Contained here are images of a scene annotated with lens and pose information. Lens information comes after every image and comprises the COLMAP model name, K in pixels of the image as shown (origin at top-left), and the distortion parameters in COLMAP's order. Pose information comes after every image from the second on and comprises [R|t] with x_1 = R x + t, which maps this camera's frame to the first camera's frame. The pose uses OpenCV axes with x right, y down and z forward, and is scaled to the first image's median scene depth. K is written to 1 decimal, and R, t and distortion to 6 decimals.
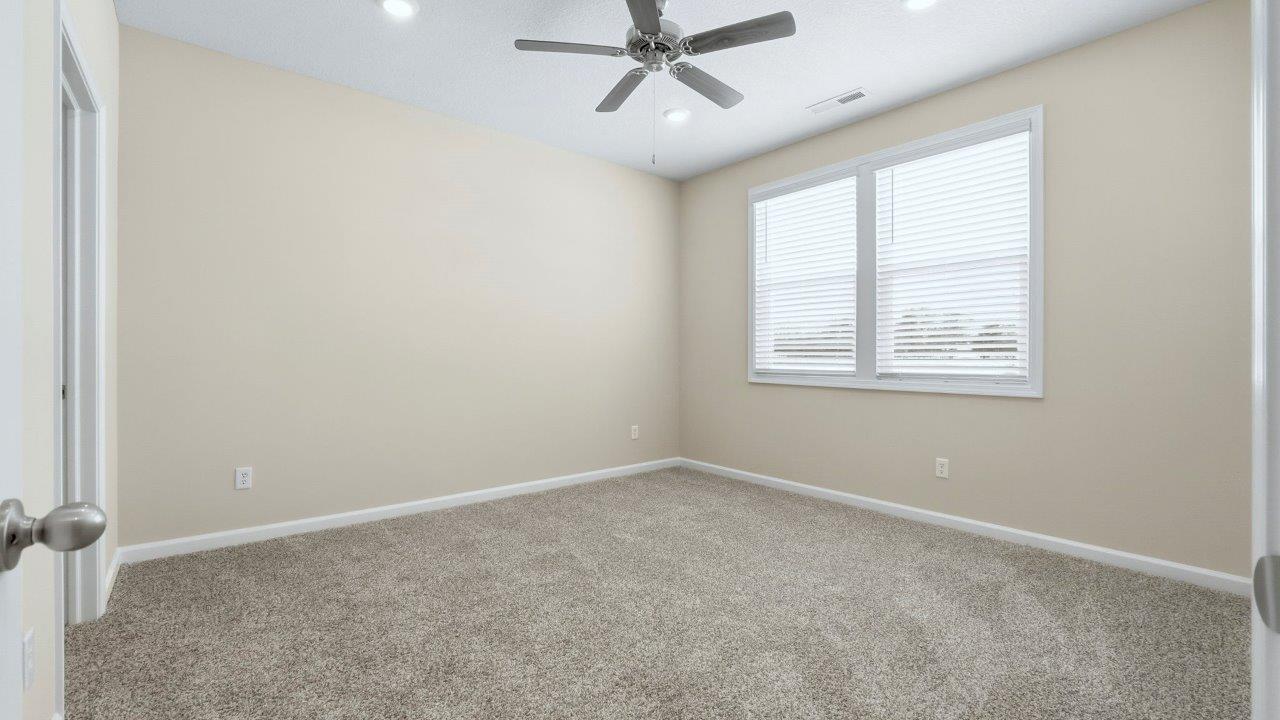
lens RADIAL K [[534.3, 0, 647.6], [0, 534.3, 359.5], [0, 0, 1]] dist [-0.000588, -0.000067]
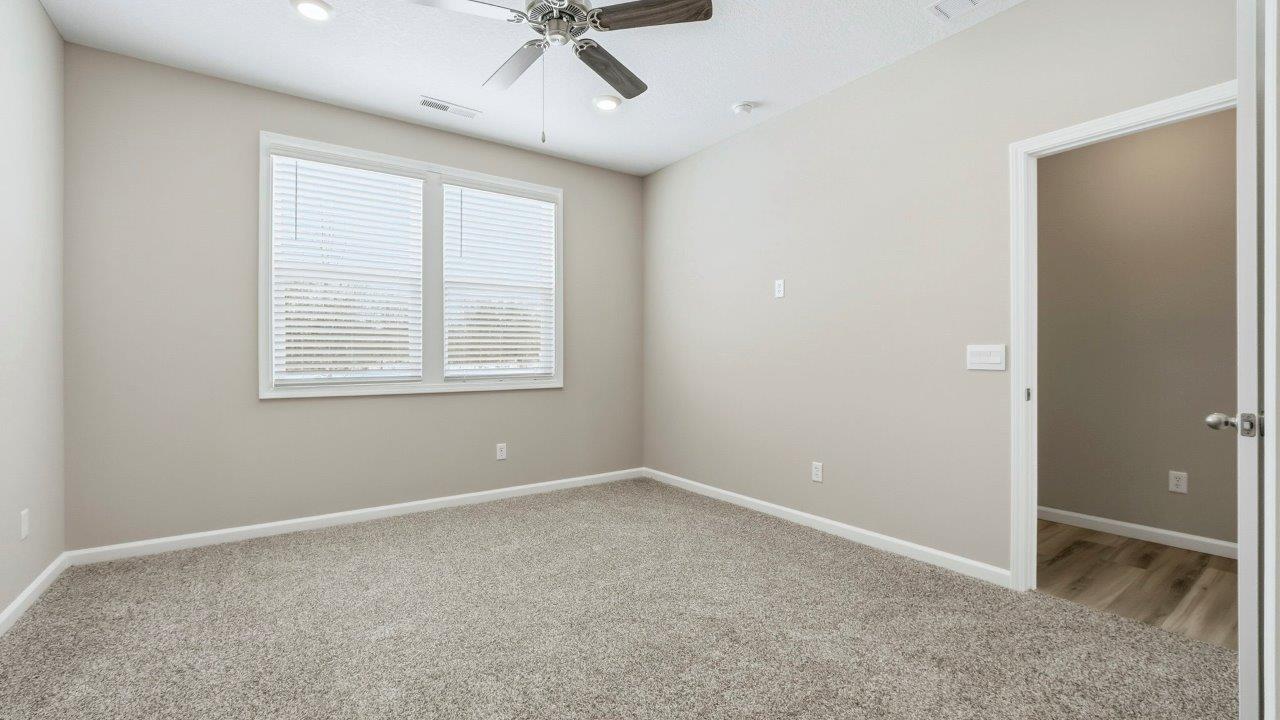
lens RADIAL K [[527.6, 0, 642.1], [0, 527.6, 356.0], [0, 0, 1]] dist [-0.017420, 0.000004]
pose [[0.100210, -0.001193, 0.994966, -0.565216], [0.014303, 0.999898, -0.000242, -0.009217], [-0.994863, 0.014255, 0.100217, 0.517030]]
